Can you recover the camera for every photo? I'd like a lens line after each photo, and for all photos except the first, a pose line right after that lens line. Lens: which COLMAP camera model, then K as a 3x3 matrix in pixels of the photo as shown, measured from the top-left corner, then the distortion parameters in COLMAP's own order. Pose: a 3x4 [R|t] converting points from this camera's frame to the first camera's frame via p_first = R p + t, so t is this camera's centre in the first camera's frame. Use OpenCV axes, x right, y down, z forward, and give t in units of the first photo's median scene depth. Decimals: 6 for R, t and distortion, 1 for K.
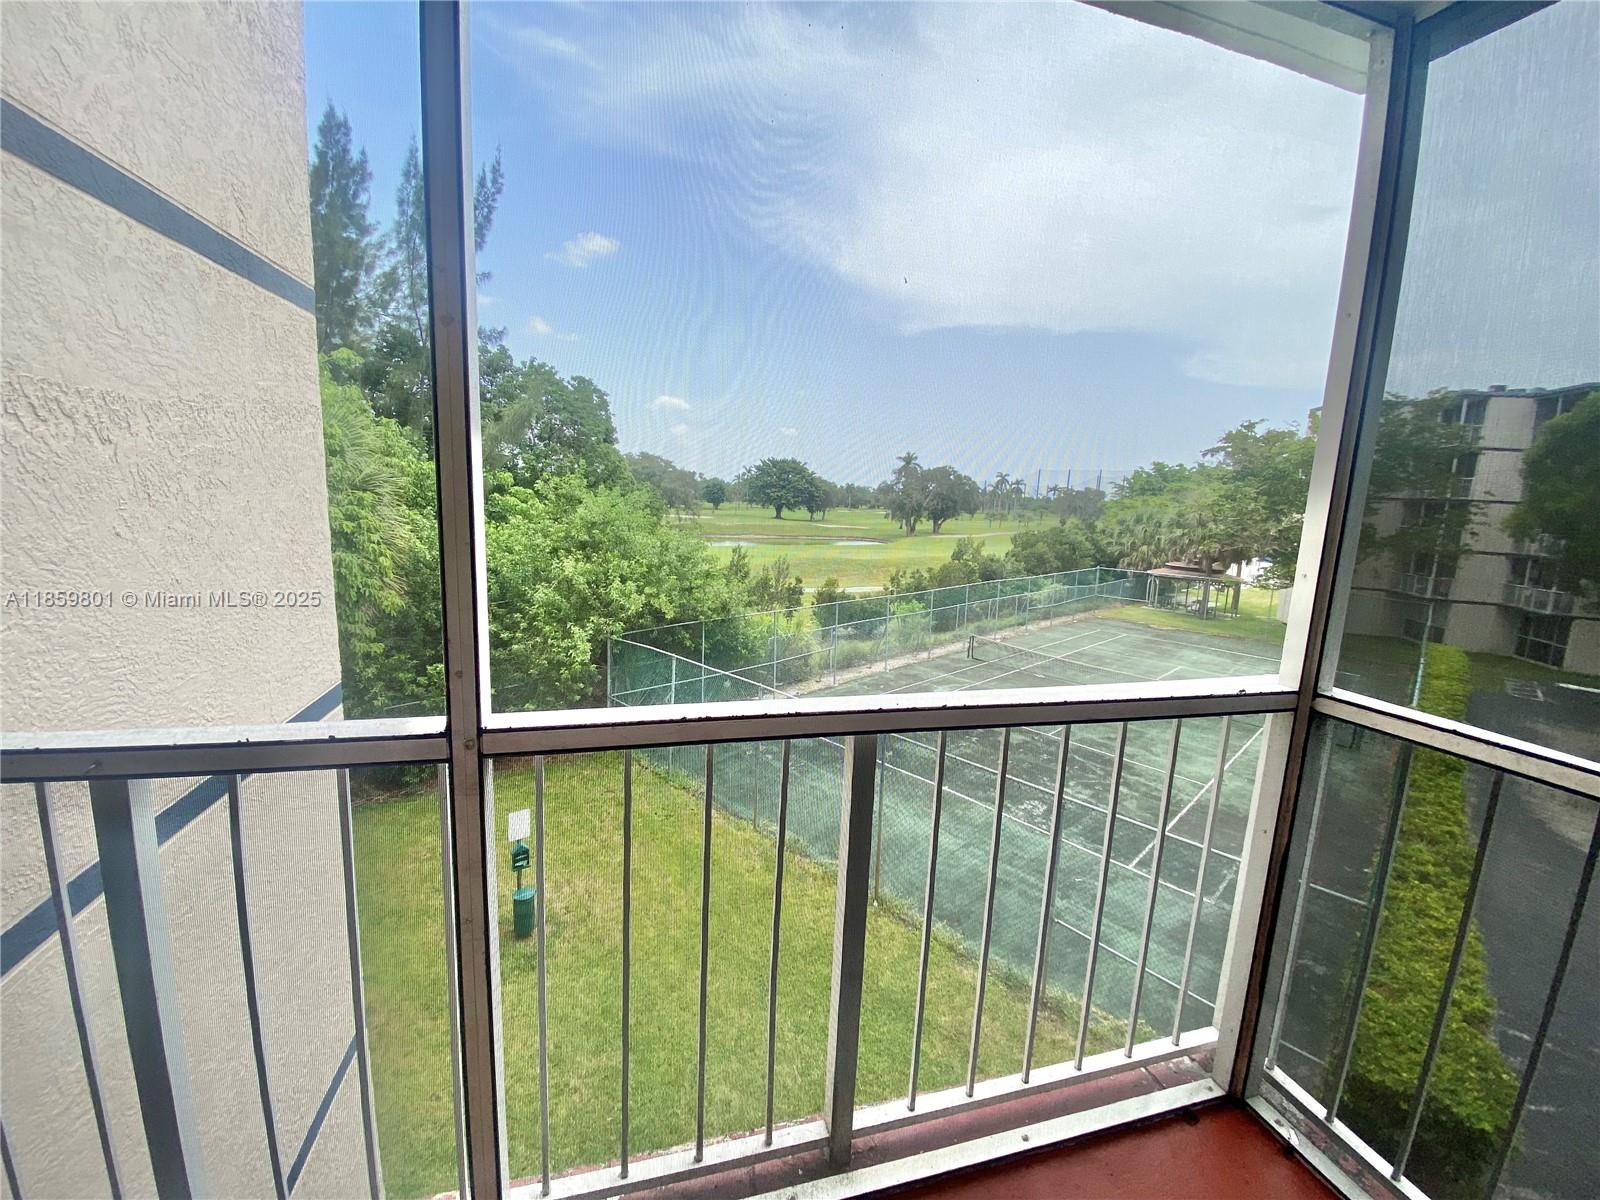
lens RADIAL K [[639.9, 0, 797.2], [0, 639.9, 602.5], [0, 0, 1]] dist [0.056153, -0.040985]
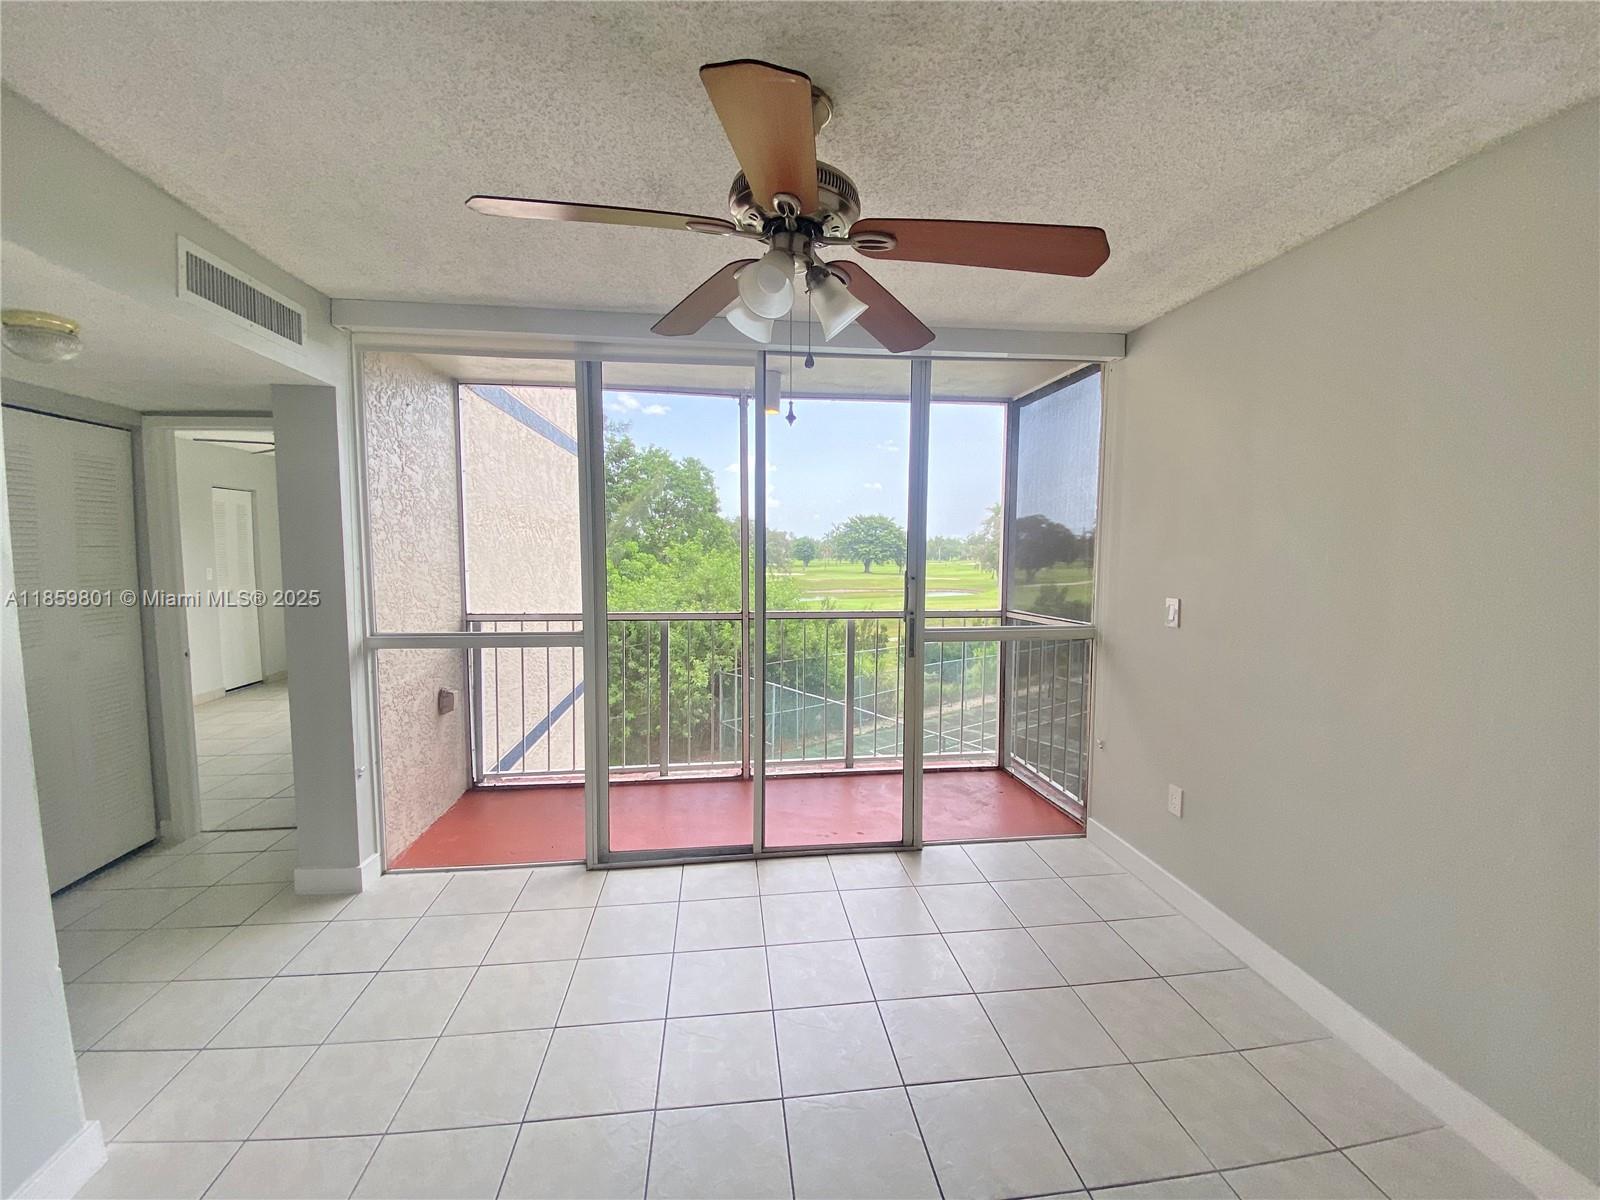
lens RADIAL K [[639.9, 0, 797.2], [0, 639.9, 602.5], [0, 0, 1]] dist [0.056153, -0.040985]
pose [[0.989698, -0.027846, -0.140435, 0.011749], [0.015621, 0.996049, -0.087416, 0.015171], [0.142315, 0.084322, 0.986223, -0.090559]]
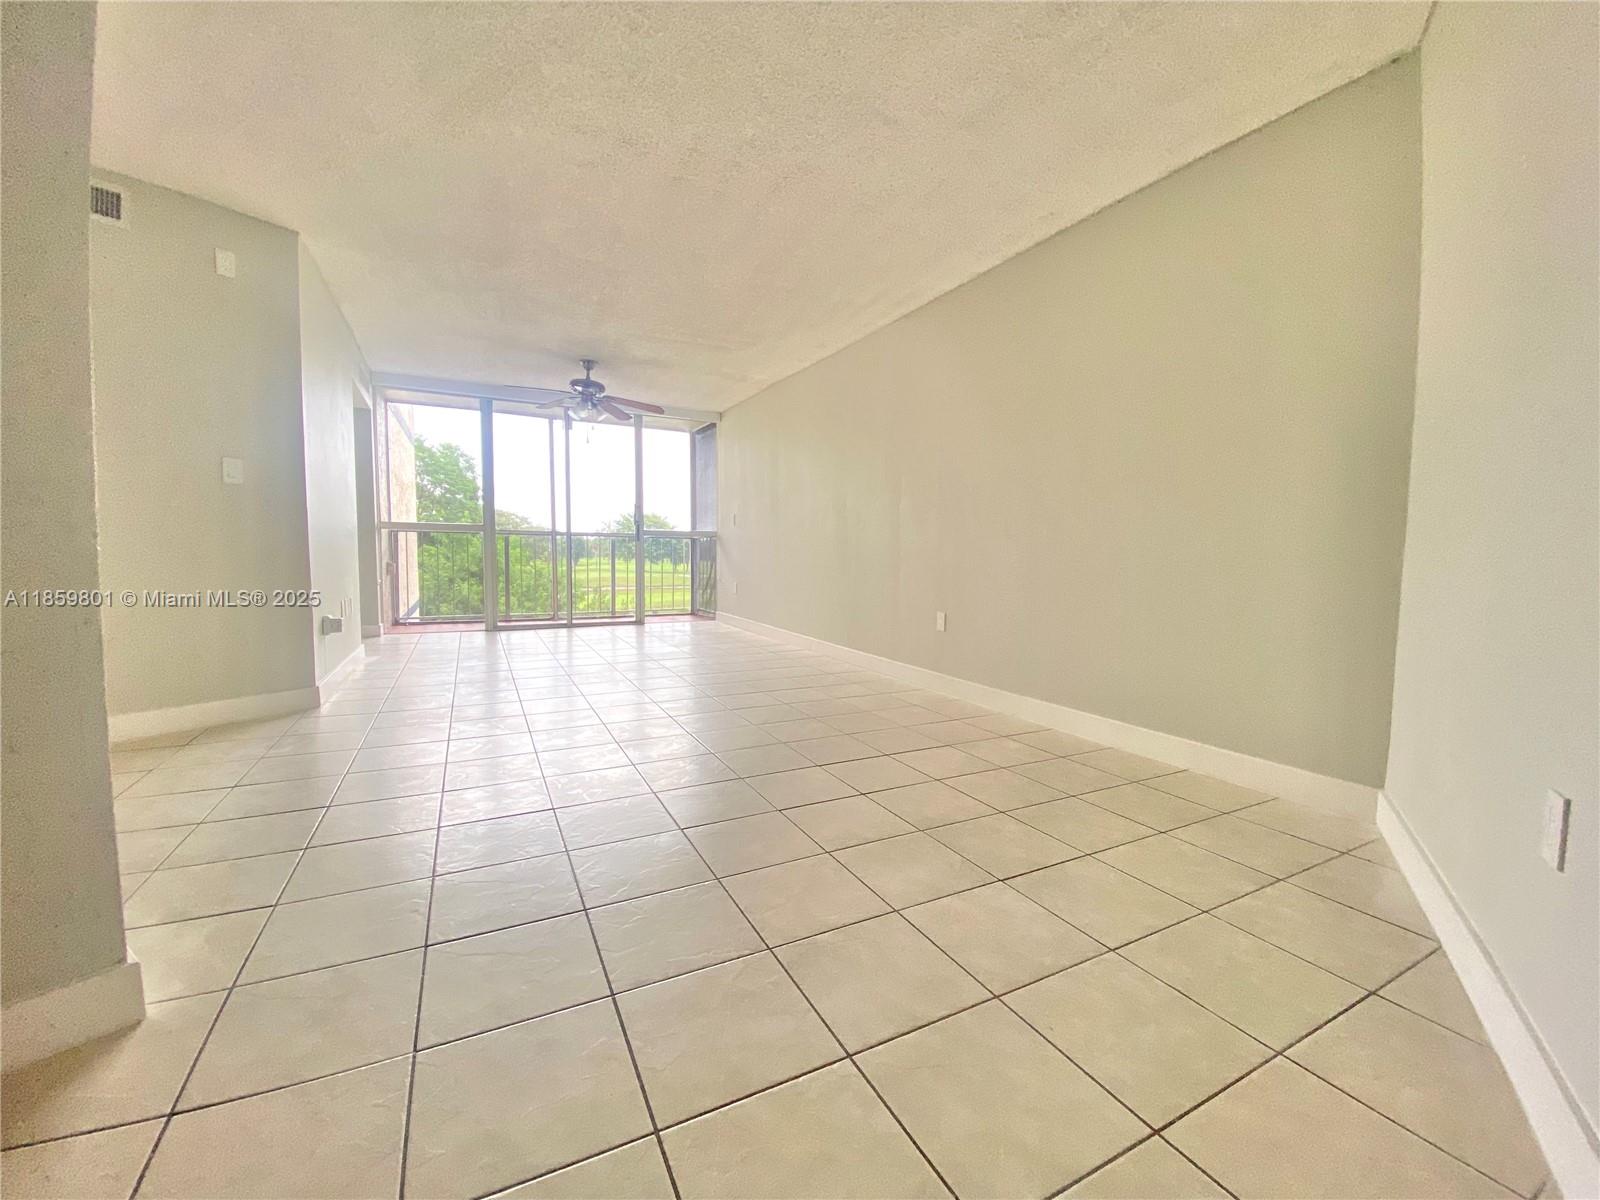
lens RADIAL K [[648.4, 0, 800.0], [0, 648.4, 600.0], [0, 0, 1]] dist [0.017700, -0.018849]
pose [[0.977327, -0.053152, 0.204956, 0.021773], [0.070260, 0.994543, -0.077115, 0.054915], [-0.199738, 0.089767, 0.975729, -0.210465]]
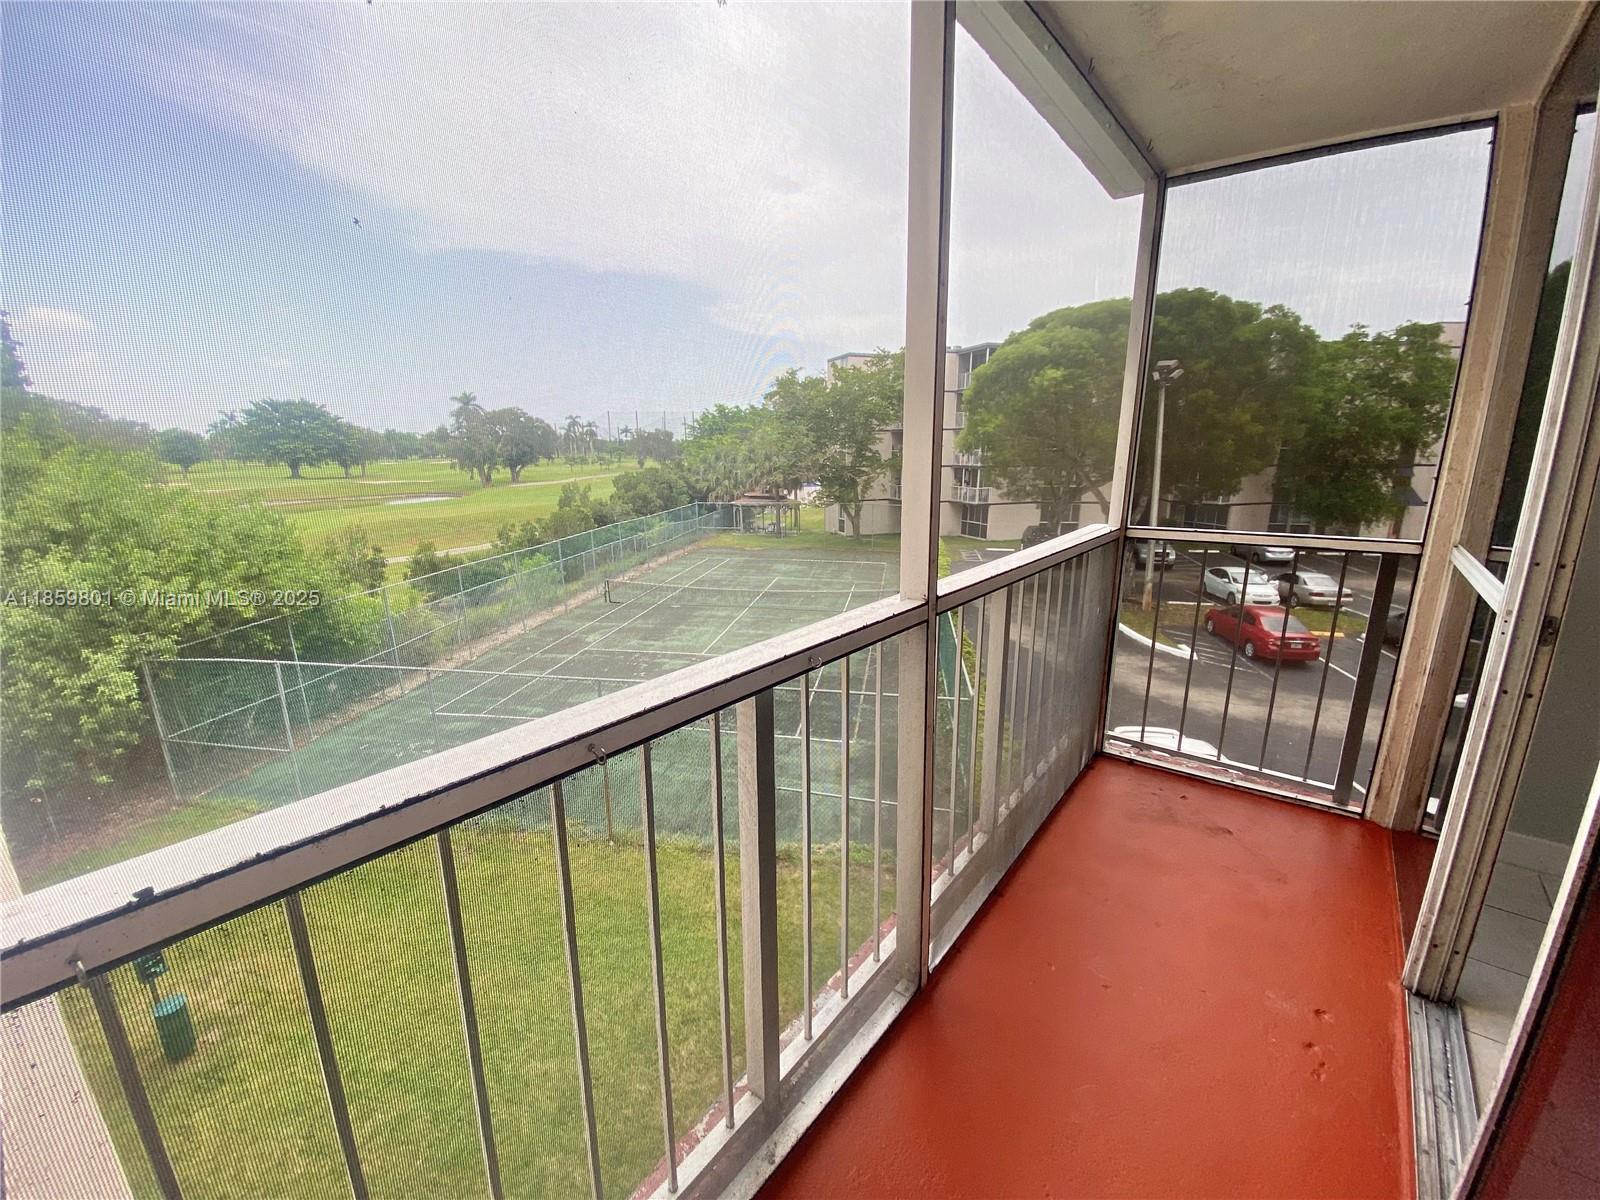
lens RADIAL K [[639.9, 0, 797.2], [0, 639.9, 602.5], [0, 0, 1]] dist [0.056153, -0.040985]
pose [[0.809085, -0.182204, 0.558734, -0.046912], [0.134639, 0.982907, 0.125562, -0.000859], [-0.572061, -0.026363, 0.819787, -0.001687]]
